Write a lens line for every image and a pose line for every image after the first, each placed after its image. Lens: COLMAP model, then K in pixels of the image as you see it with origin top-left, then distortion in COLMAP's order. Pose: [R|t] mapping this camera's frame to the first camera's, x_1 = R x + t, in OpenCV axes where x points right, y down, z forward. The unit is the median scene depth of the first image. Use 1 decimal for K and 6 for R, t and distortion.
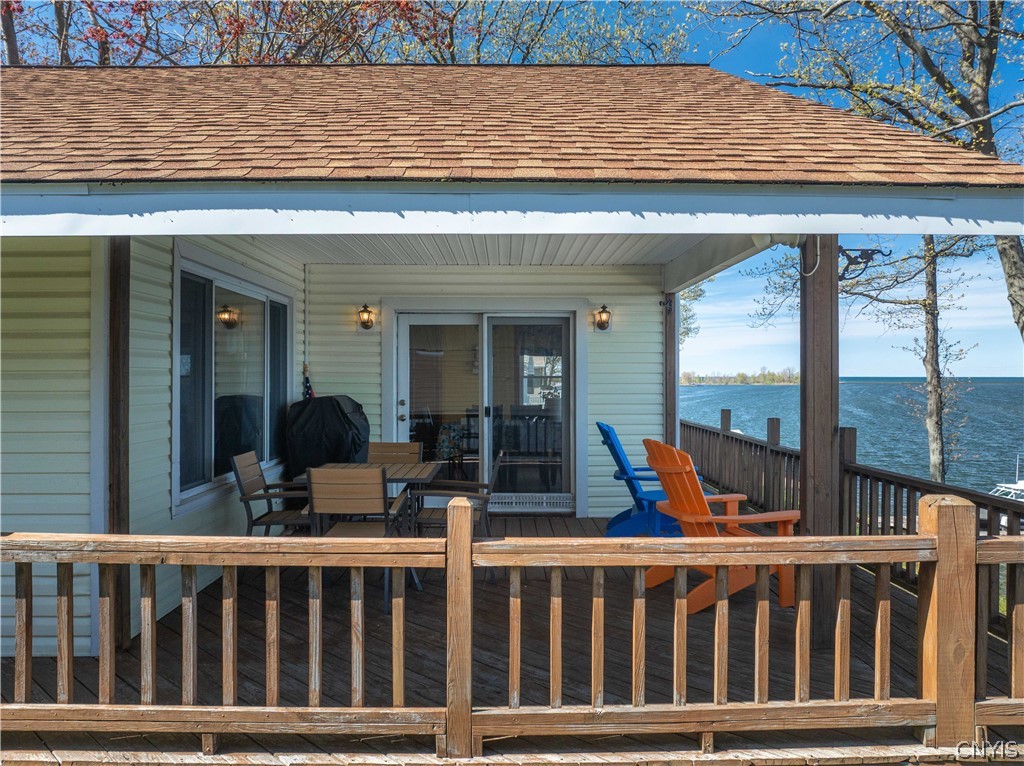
lens RADIAL K [[721.4, 0, 494.7], [0, 721.4, 372.6], [0, 0, 1]] dist [-0.030490, -0.005629]
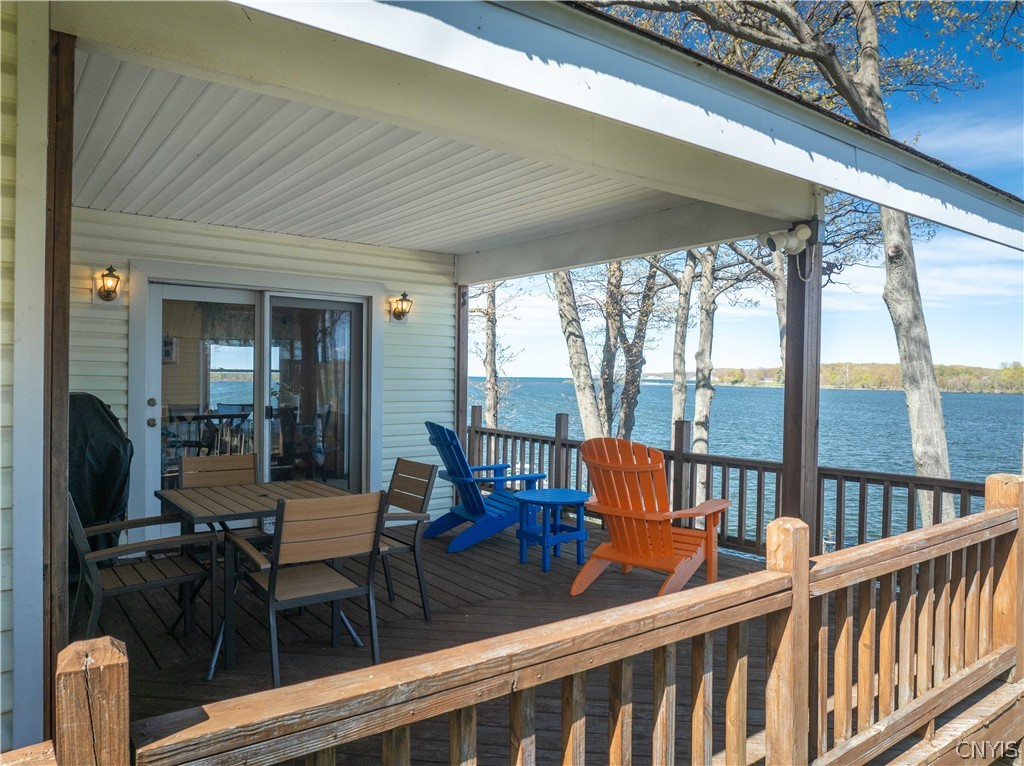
lens RADIAL K [[721.4, 0, 512.3], [0, 721.4, 383.4], [0, 0, 1]] dist [-0.030490, -0.005629]
pose [[0.811383, 0.005524, 0.584489, -0.263076], [-0.017021, 0.999755, 0.014181, 0.005308], [-0.584267, -0.021455, 0.811278, 0.179054]]
